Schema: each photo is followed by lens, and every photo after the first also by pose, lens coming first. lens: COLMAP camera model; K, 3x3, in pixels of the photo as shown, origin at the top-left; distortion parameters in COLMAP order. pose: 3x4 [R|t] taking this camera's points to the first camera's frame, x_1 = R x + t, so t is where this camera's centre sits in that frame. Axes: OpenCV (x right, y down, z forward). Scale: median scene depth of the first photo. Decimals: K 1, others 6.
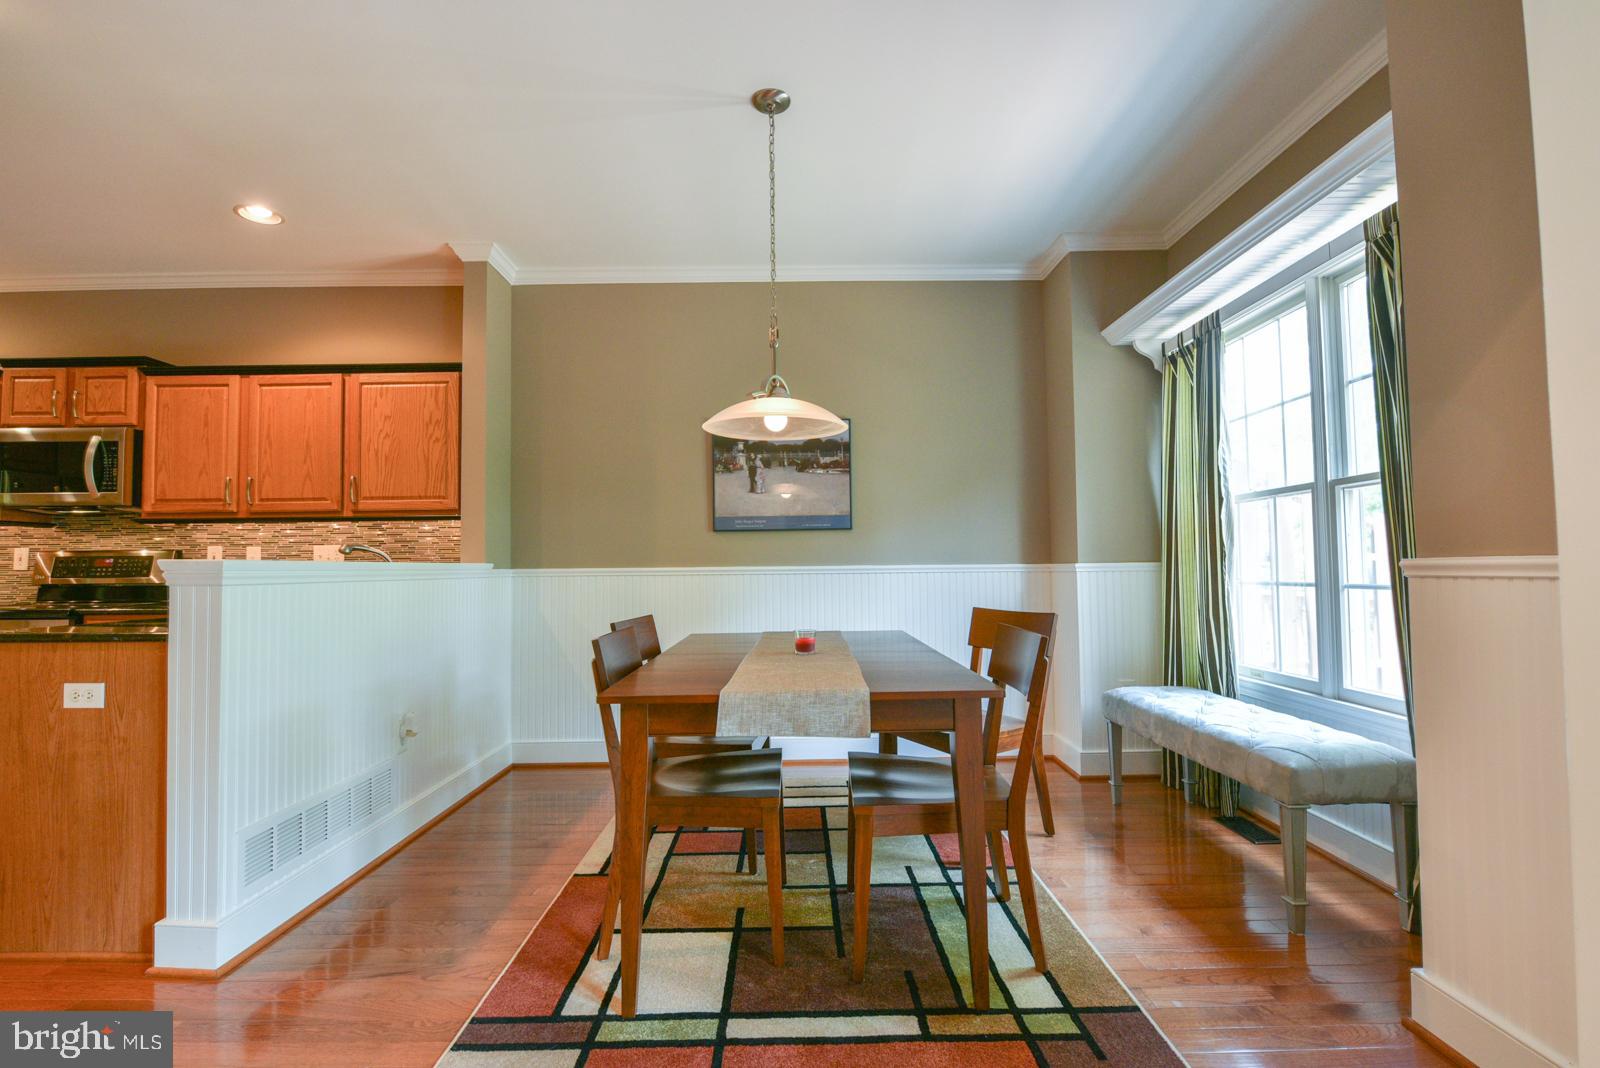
lens RADIAL K [[713.8, 0, 837.6], [0, 713.8, 551.4], [0, 0, 1]] dist [-0.013356, -0.000883]
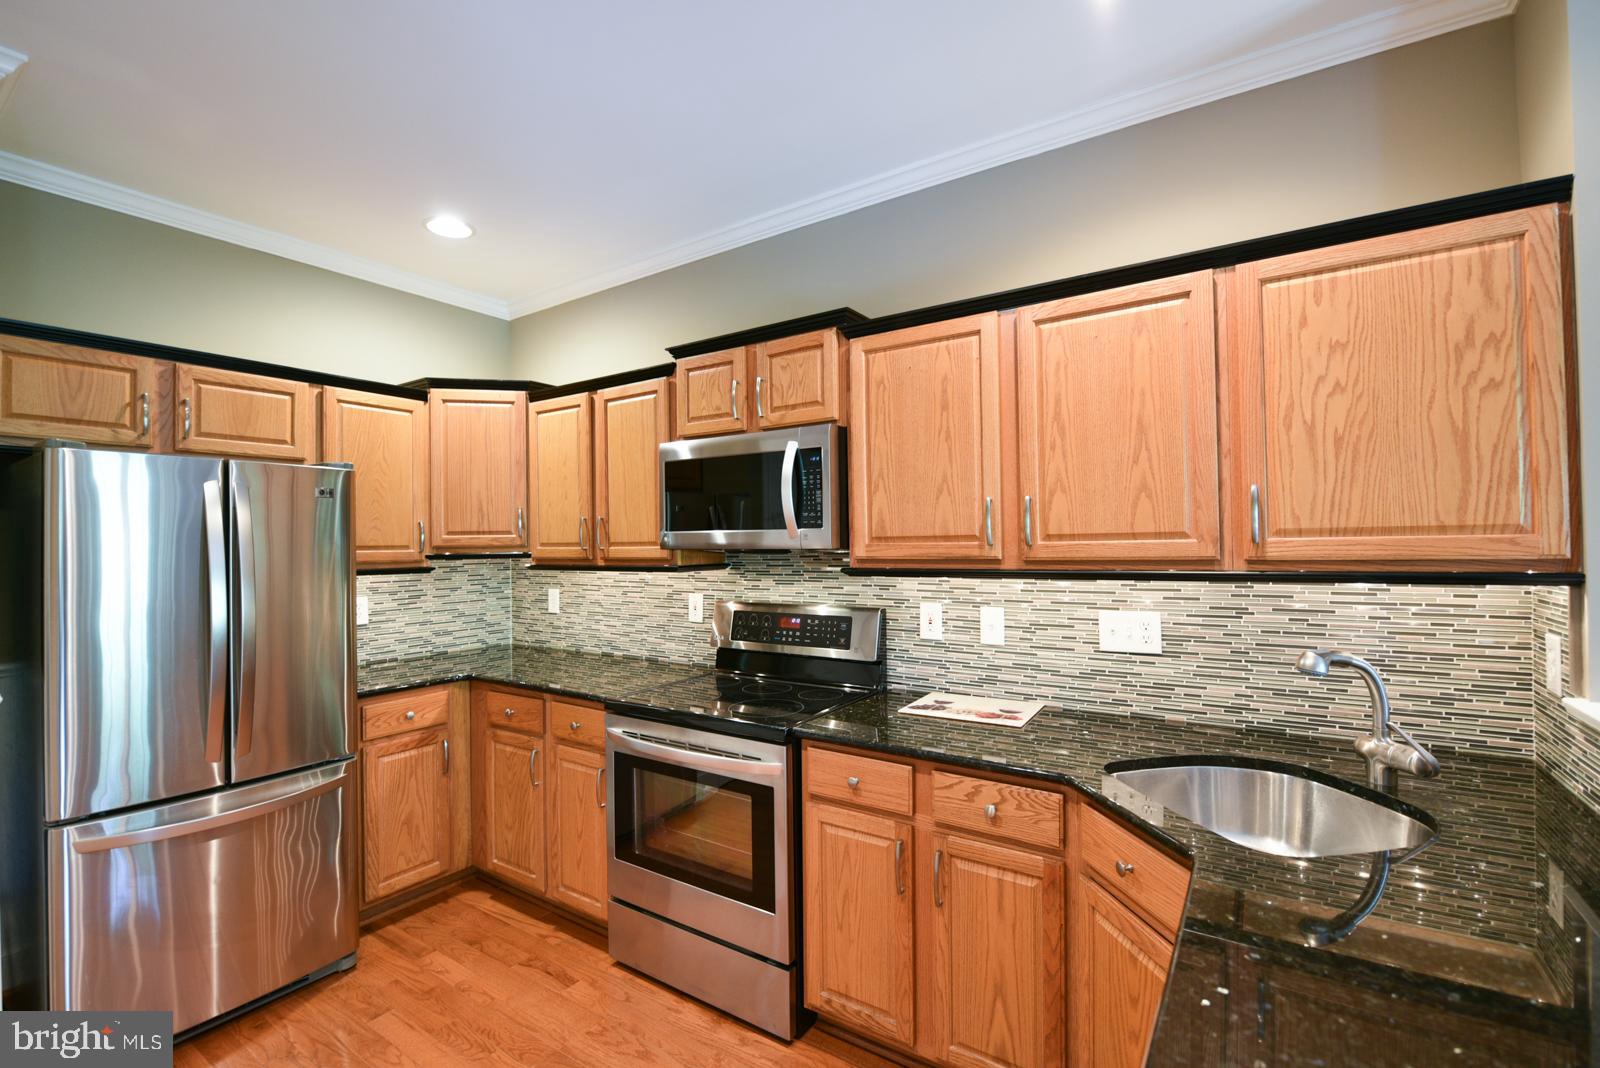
lens RADIAL K [[713.8, 0, 810.2], [0, 713.8, 540.6], [0, 0, 1]] dist [-0.013356, -0.000883]
pose [[0.822861, -0.002902, -0.568236, -0.654430], [0.025462, 0.999171, 0.031768, -0.091667], [0.567673, -0.040609, 0.822252, 0.452986]]
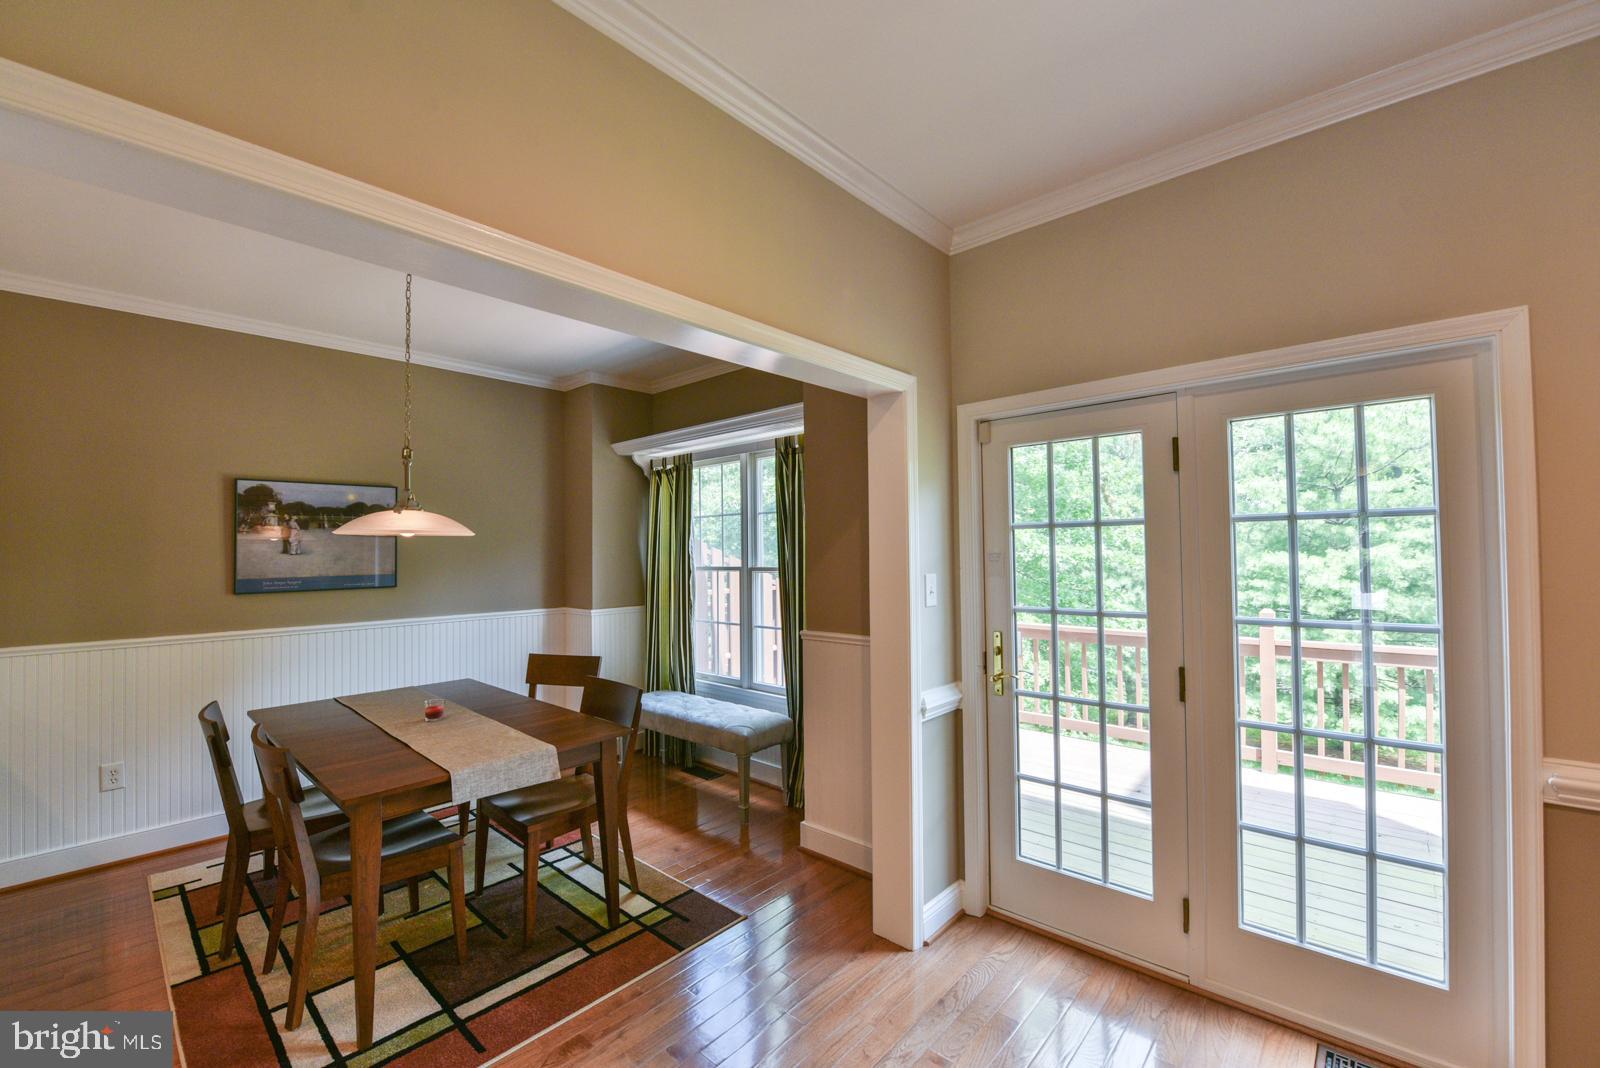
lens RADIAL K [[641.0, 0, 814.4], [0, 641.0, 536.9], [0, 0, 1]] dist [-0.016065, -0.001922]
pose [[0.669578, 0.022980, 0.742386, -0.311456], [-0.027856, 0.999595, -0.005818, -0.133838], [-0.742219, -0.016784, 0.669947, -0.160645]]
